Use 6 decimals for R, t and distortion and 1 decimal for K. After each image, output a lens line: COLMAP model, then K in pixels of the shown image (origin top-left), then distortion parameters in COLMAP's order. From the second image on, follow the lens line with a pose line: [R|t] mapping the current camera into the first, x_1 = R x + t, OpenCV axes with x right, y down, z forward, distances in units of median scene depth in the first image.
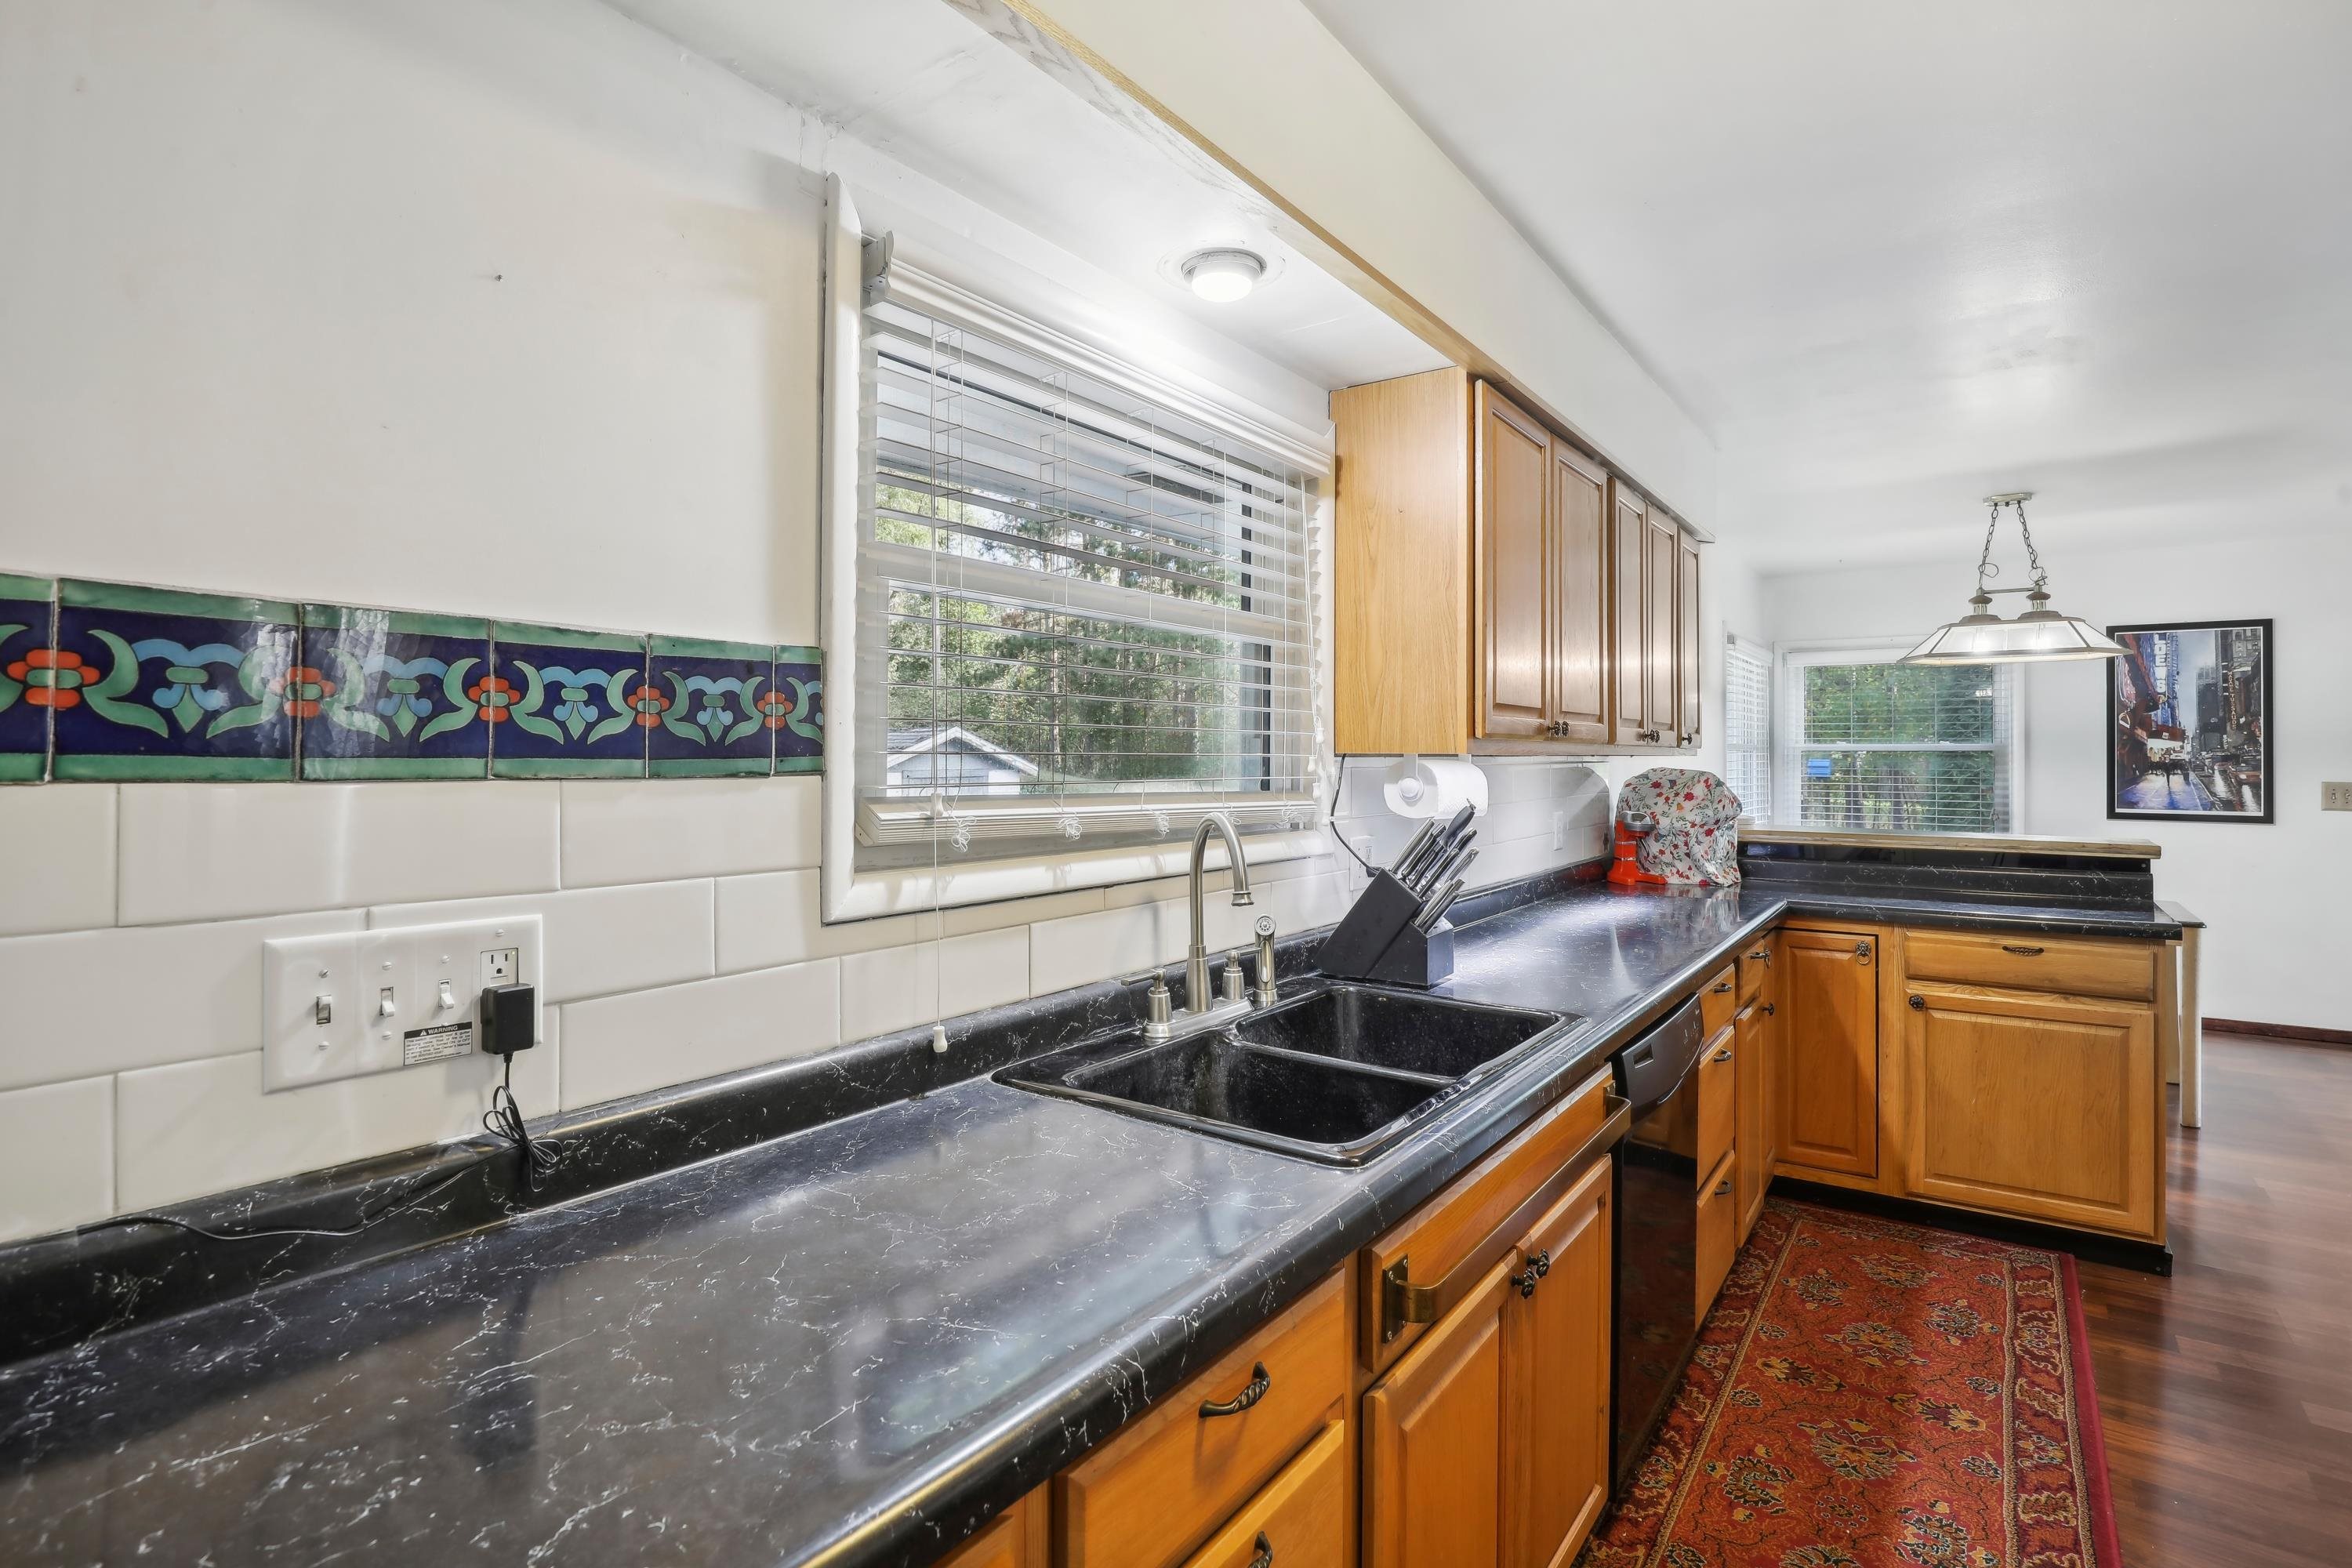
lens RADIAL K [[1114.9, 0, 1195.4], [0, 1114.9, 742.2], [0, 0, 1]] dist [-0.036244, 0.006085]
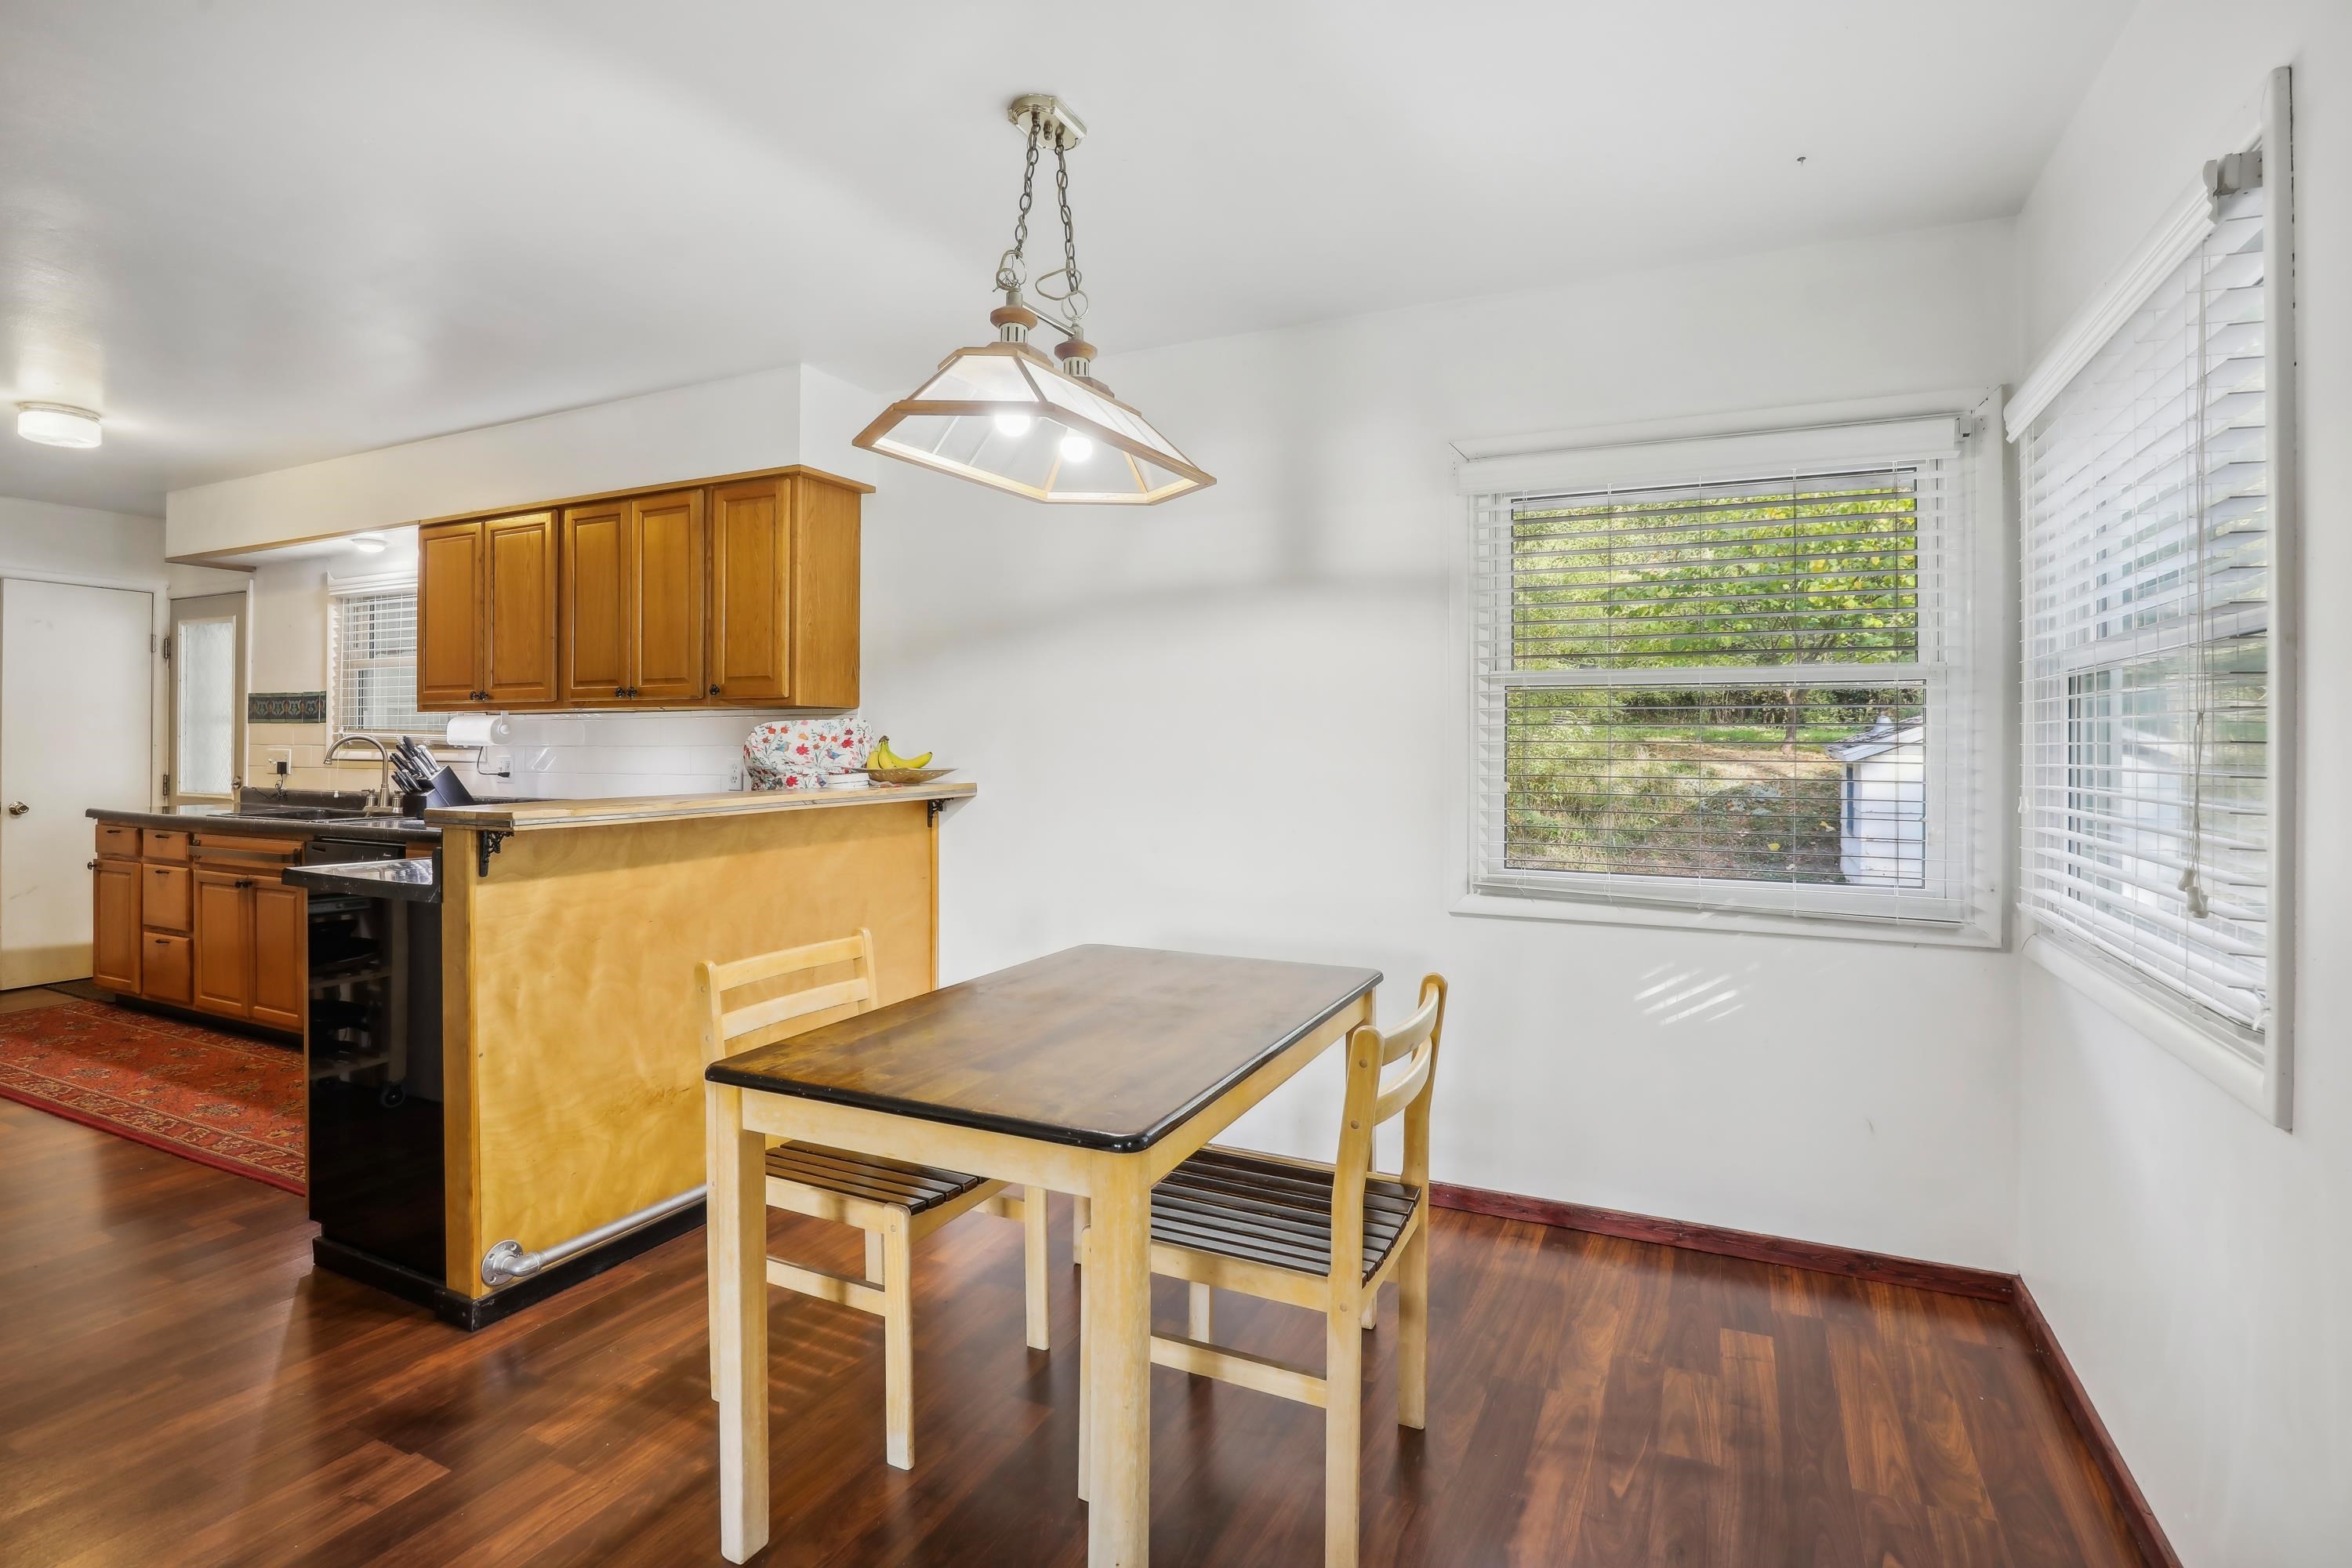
lens RADIAL K [[1114.9, 0, 1180.7], [0, 1114.9, 775.2], [0, 0, 1]] dist [-0.036244, 0.006085]
pose [[0.180418, 0.004698, -0.983579, 4.004980], [-0.001853, 0.999988, 0.004436, 0.192674], [0.983588, 0.001022, 0.180425, 3.245303]]
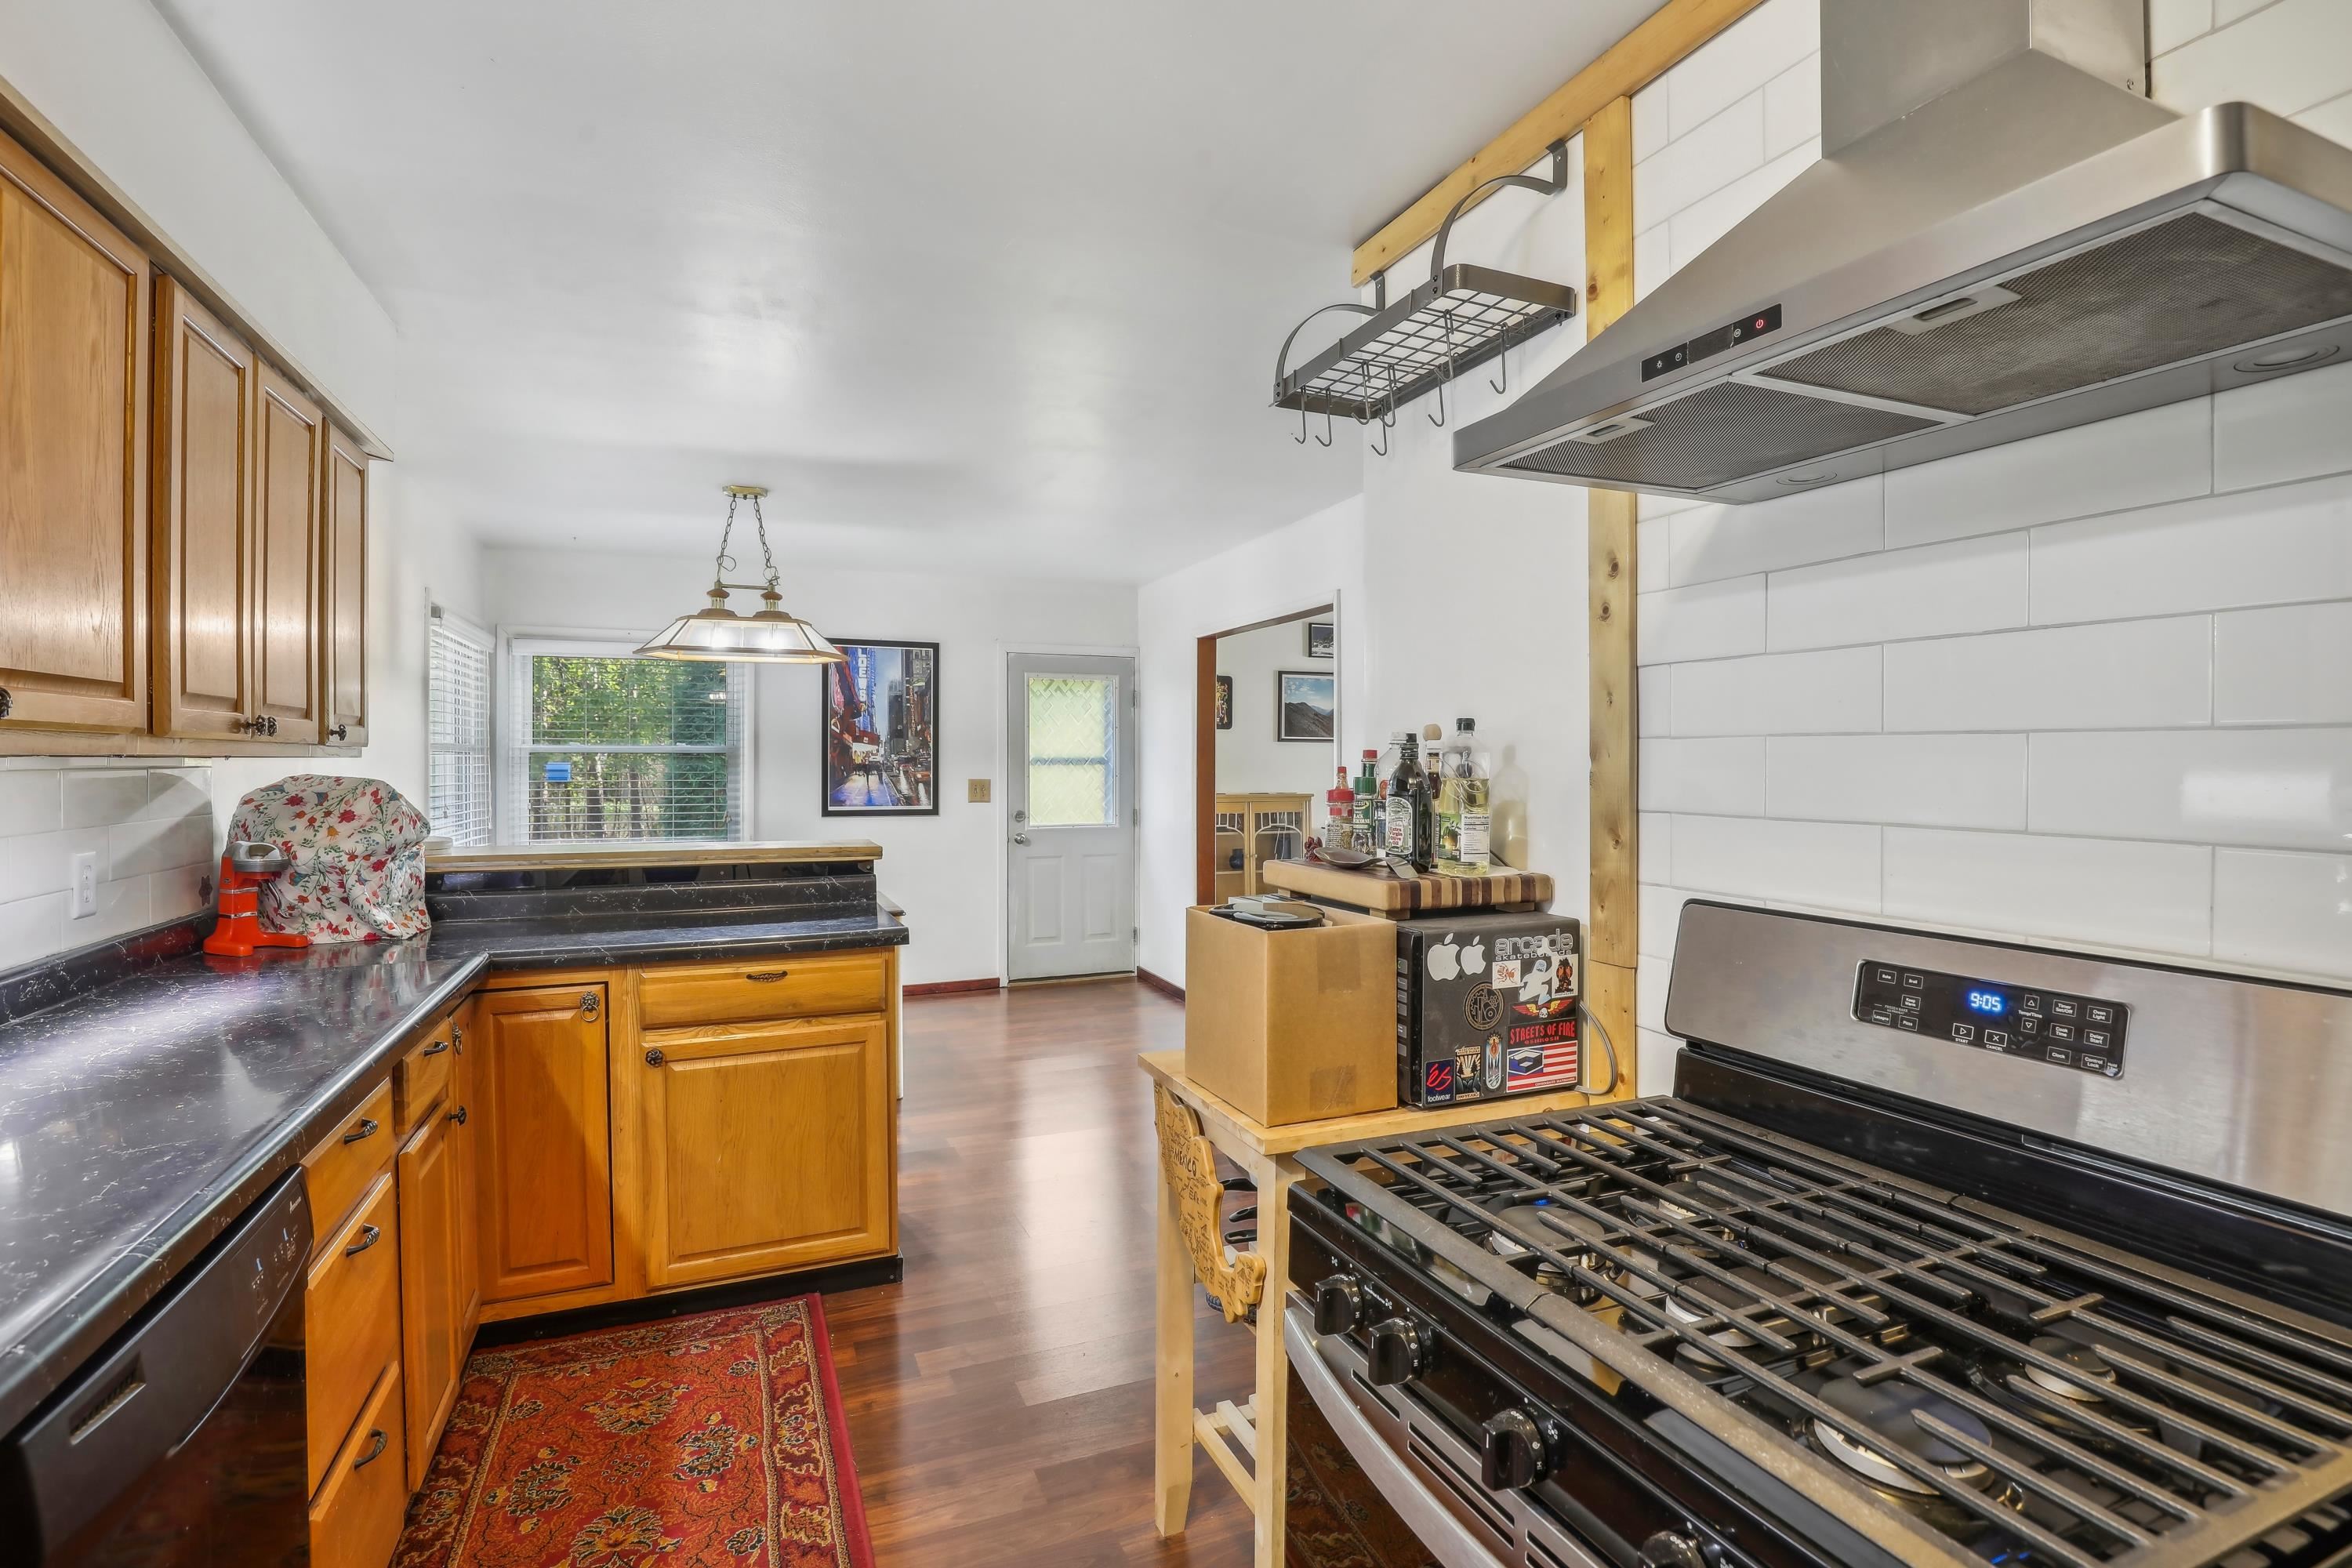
lens RADIAL K [[1114.9, 0, 1198.9], [0, 1114.9, 768.9], [0, 0, 1]] dist [-0.036244, 0.006085]
pose [[0.507462, -0.008862, 0.861629, 0.130149], [-0.009204, 0.999834, 0.015704, 0.003816], [-0.861625, -0.015899, 0.507296, 0.195696]]
